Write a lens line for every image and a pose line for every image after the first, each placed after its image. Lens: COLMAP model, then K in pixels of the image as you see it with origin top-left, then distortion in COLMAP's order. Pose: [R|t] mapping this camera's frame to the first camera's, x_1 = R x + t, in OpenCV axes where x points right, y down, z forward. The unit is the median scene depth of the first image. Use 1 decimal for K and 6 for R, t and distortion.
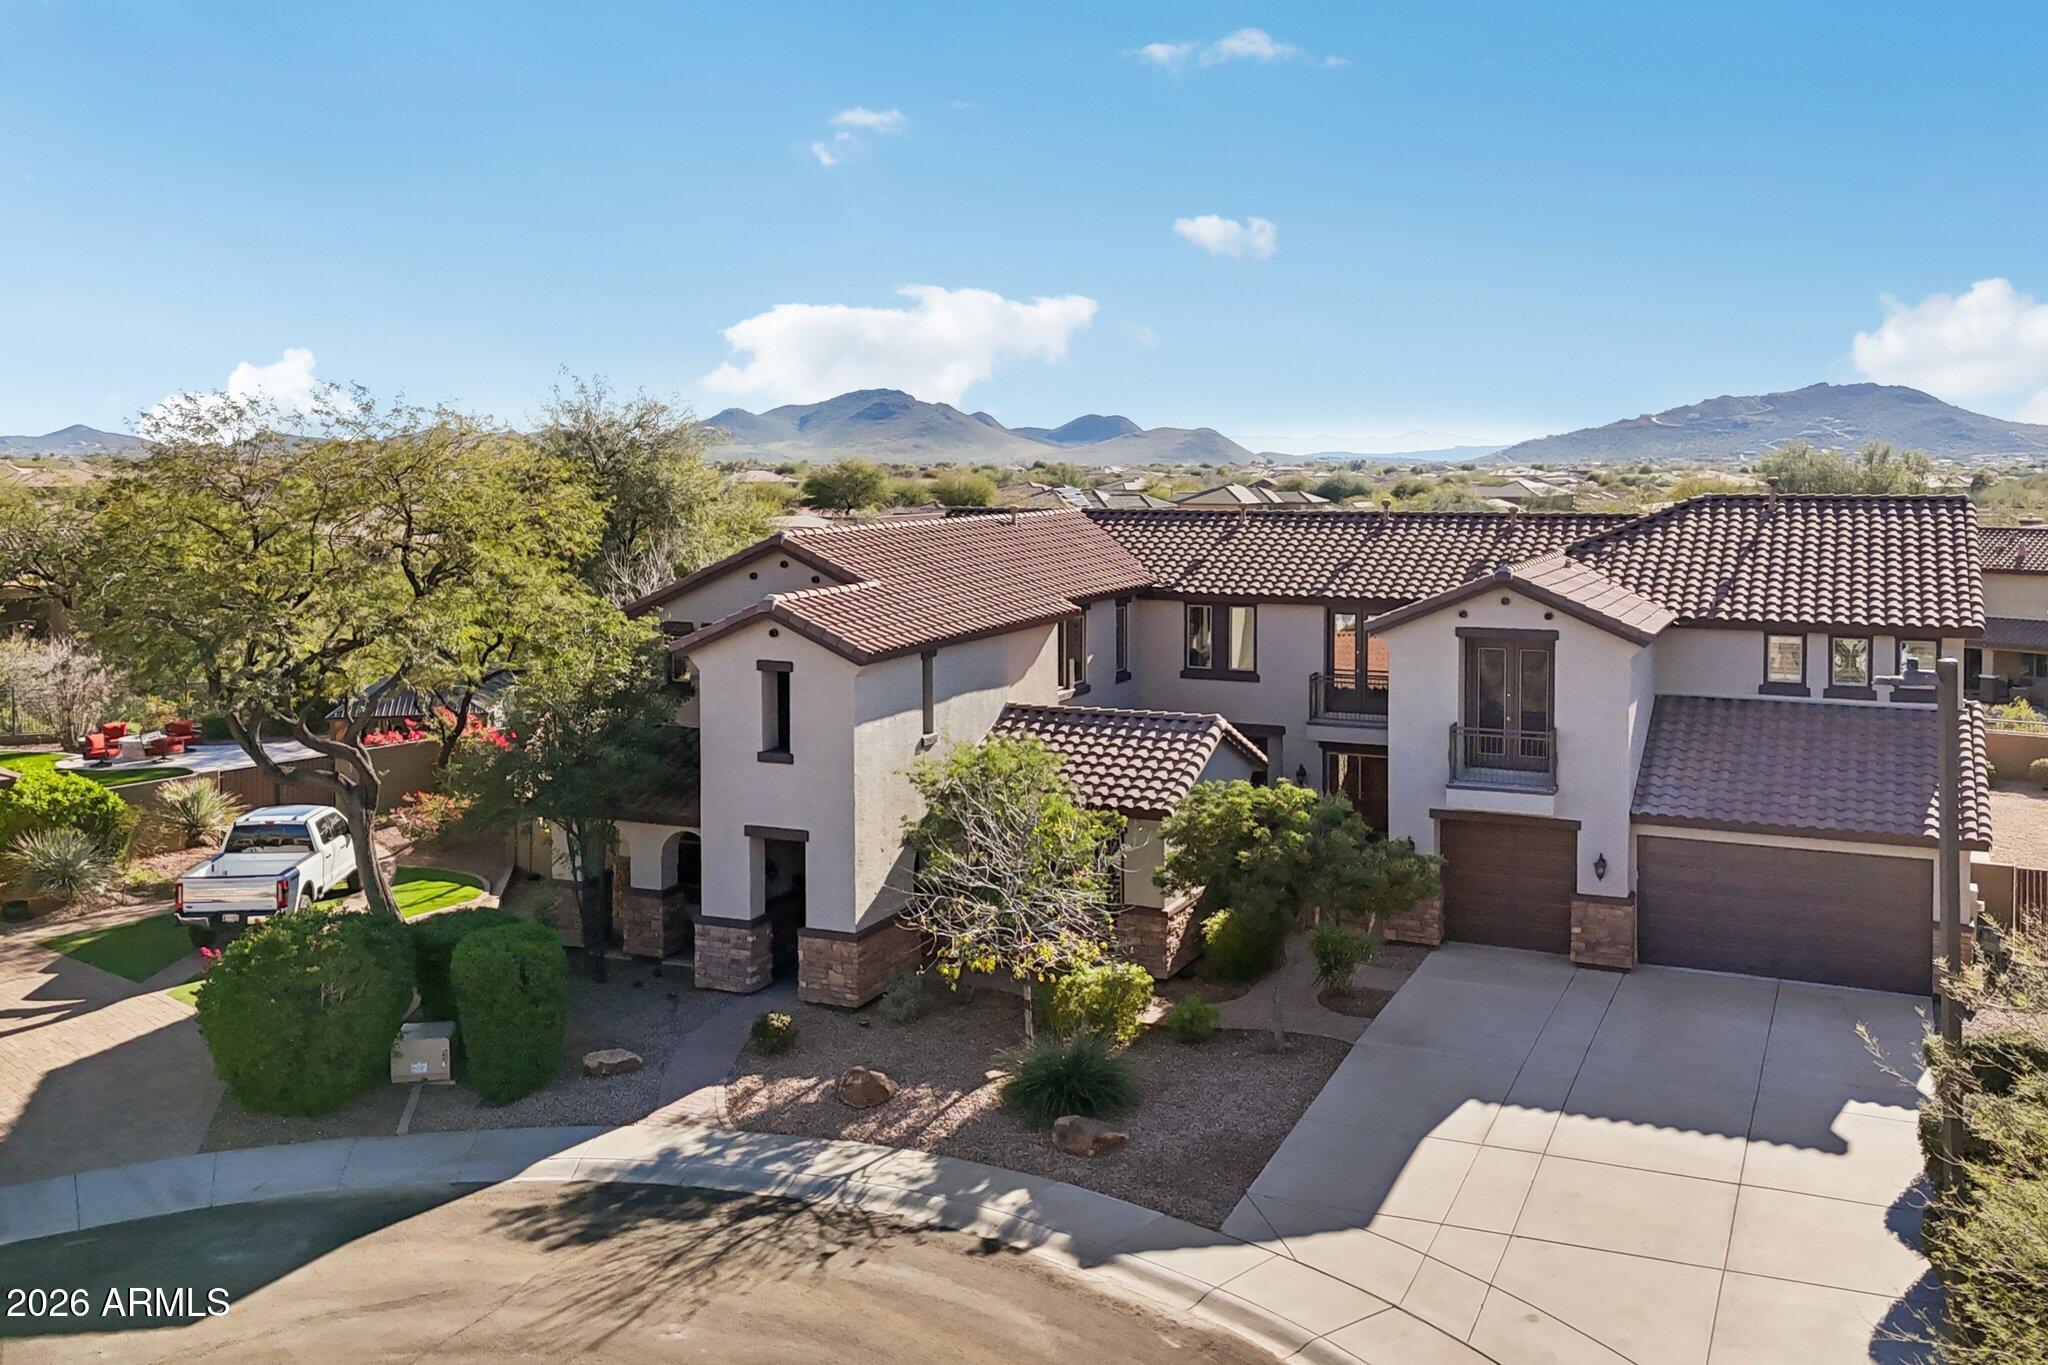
lens RADIAL K [[1805.4, 0, 1020.7], [0, 1805.4, 562.8], [0, 0, 1]] dist [0.117680, -0.195135]
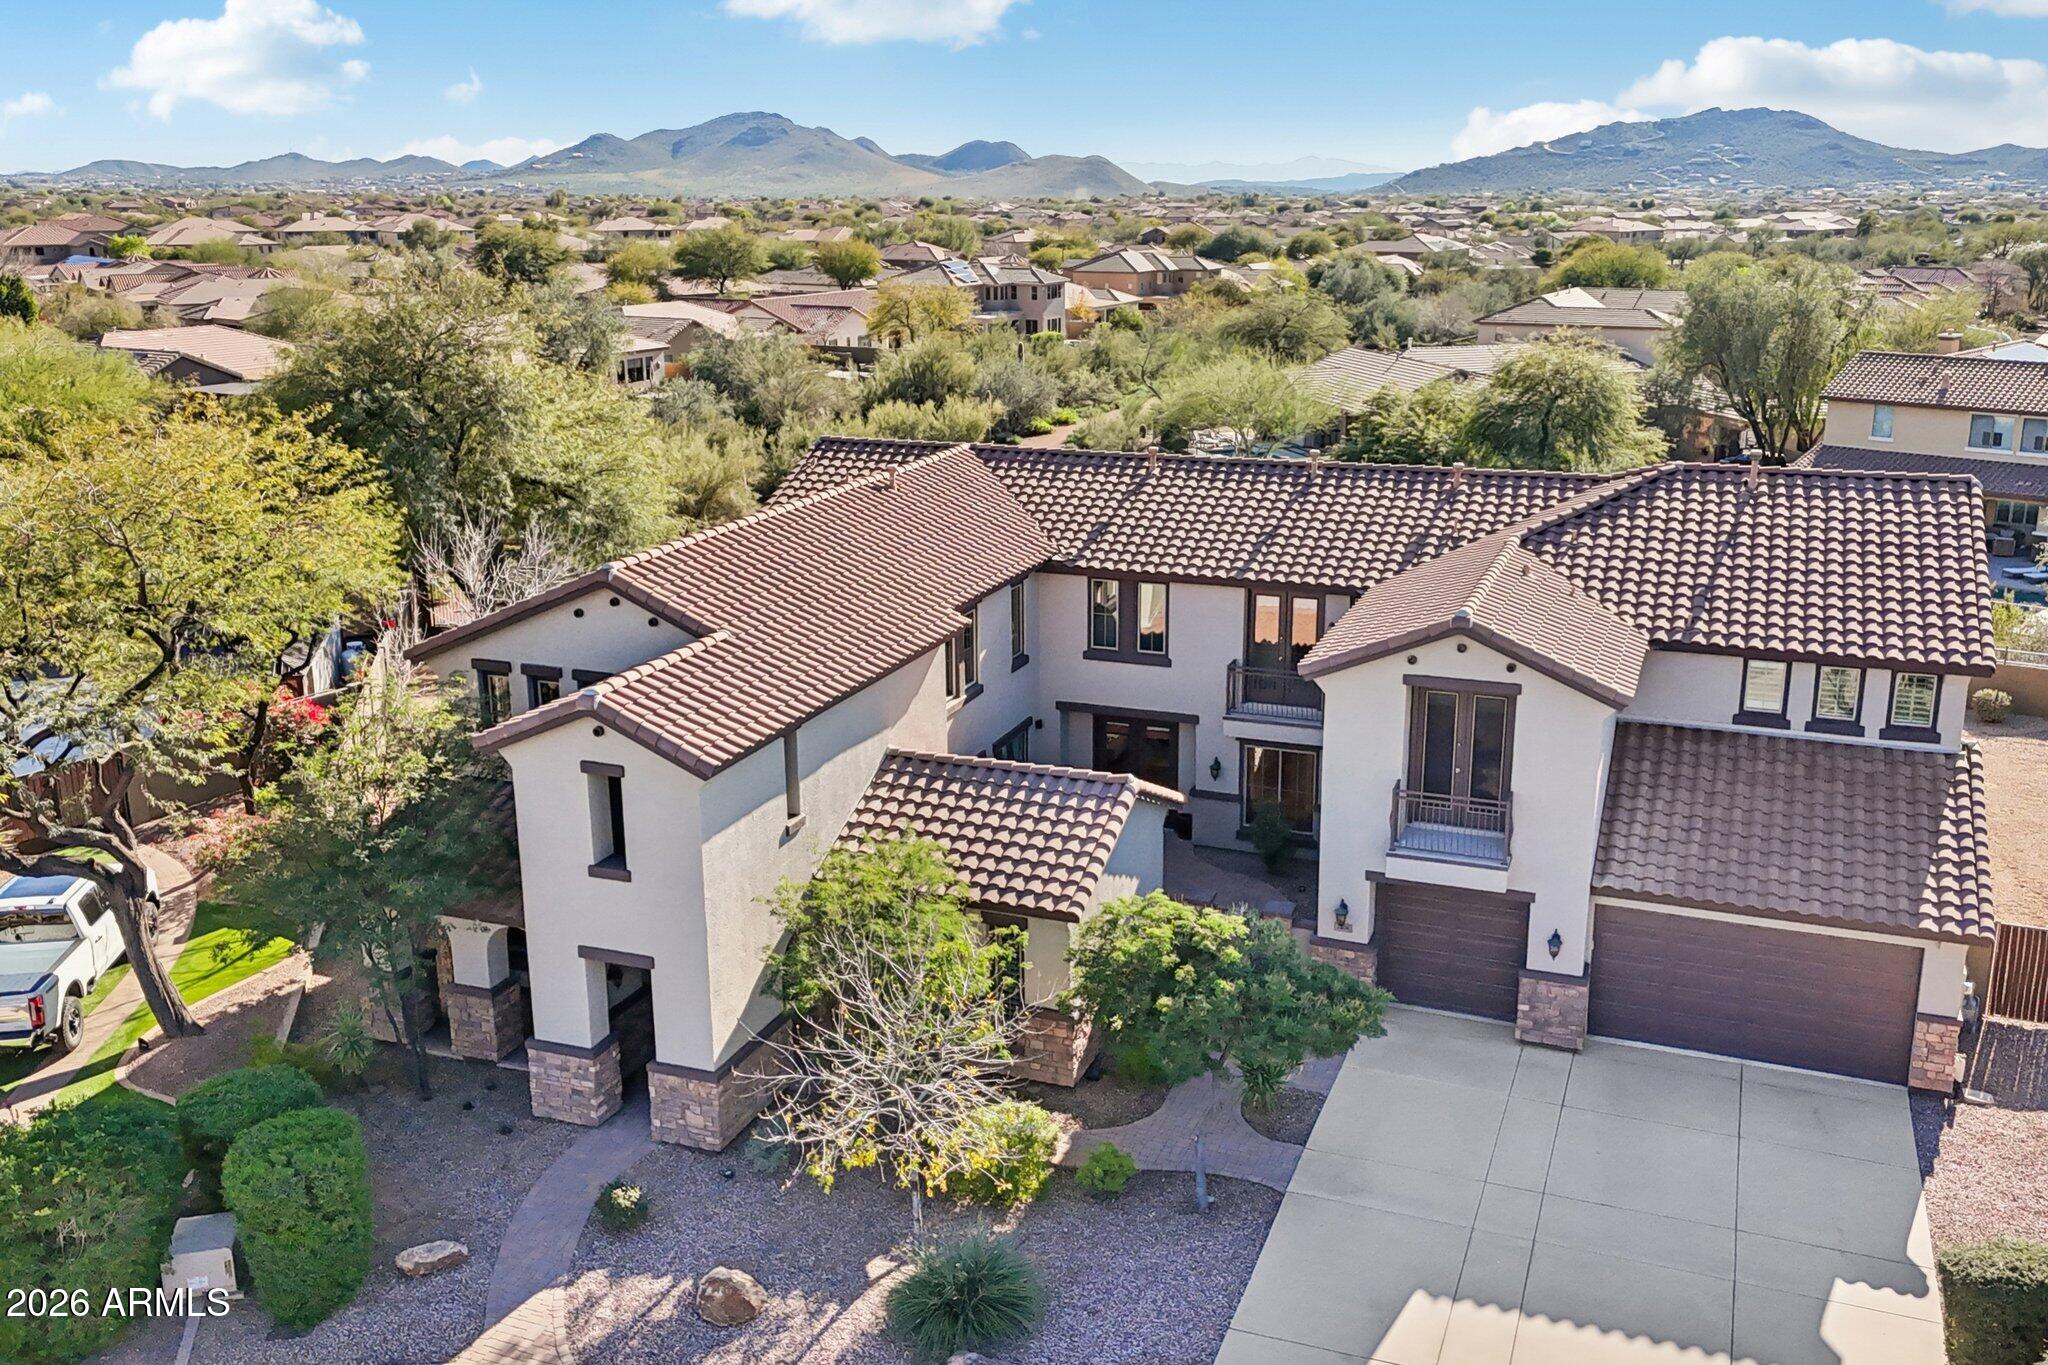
lens RADIAL K [[1777.9, 0, 1027.6], [0, 1777.9, 678.6], [0, 0, 1]] dist [0.105966, -0.159087]
pose [[0.997865, -0.021999, 0.061496, 0.008558], [0.008532, 0.977407, 0.211195, -0.145387], [-0.064753, -0.210219, 0.975507, 0.183541]]
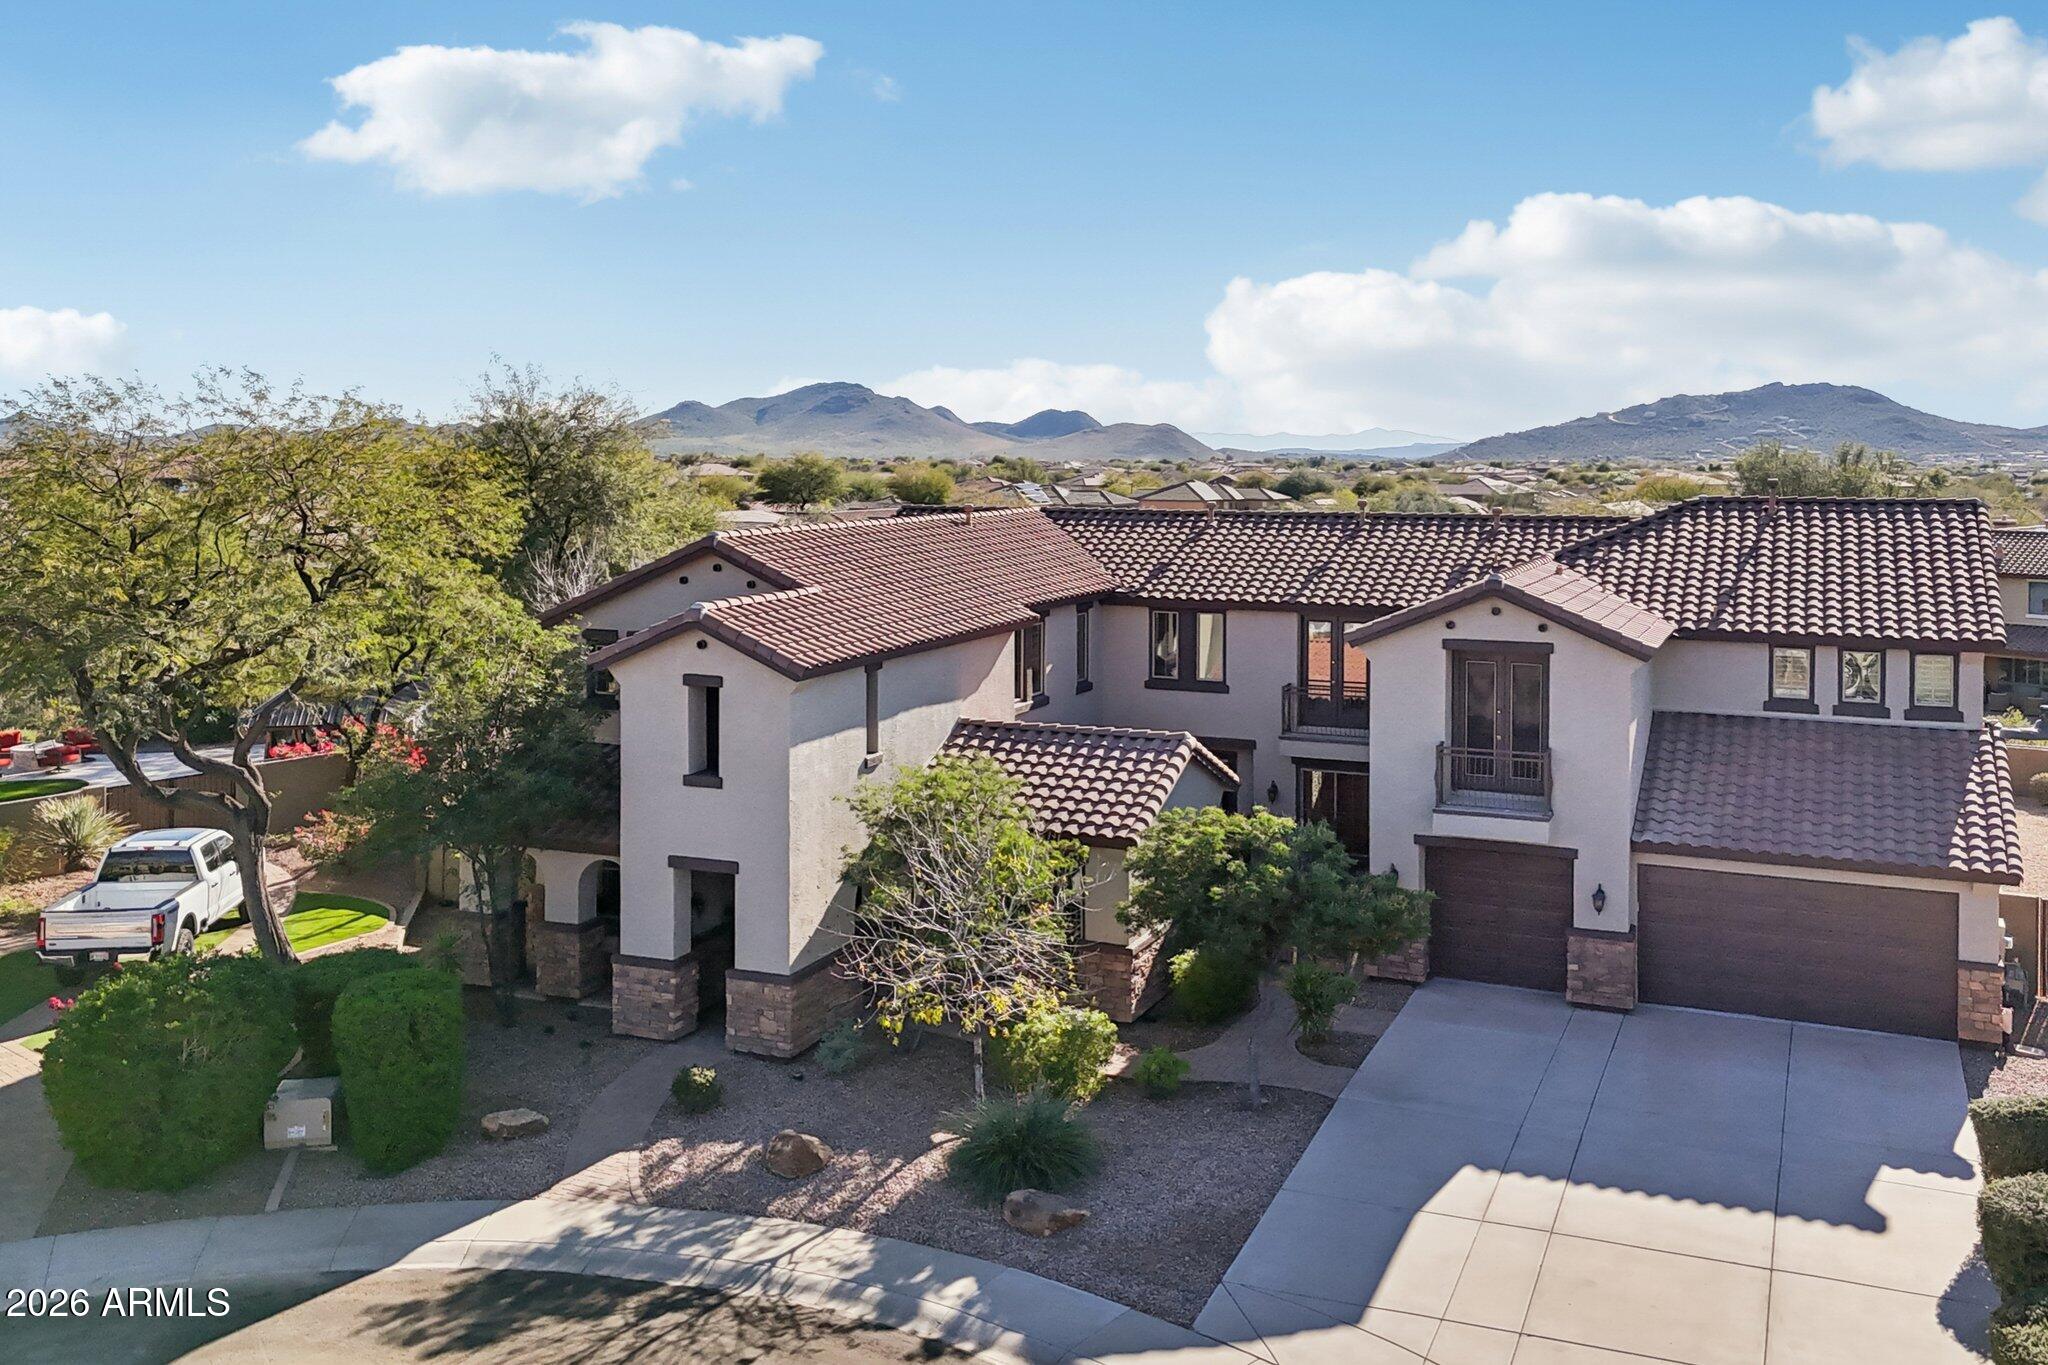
lens RADIAL K [[1812.7, 0, 1024.0], [0, 1812.7, 534.2], [0, 0, 1]] dist [0.103552, -0.132680]
pose [[0.999694, 0.004402, 0.024357, 0.002900], [-0.004085, 0.999907, -0.013020, -0.004921], [-0.024412, 0.012917, 0.999619, 0.075003]]
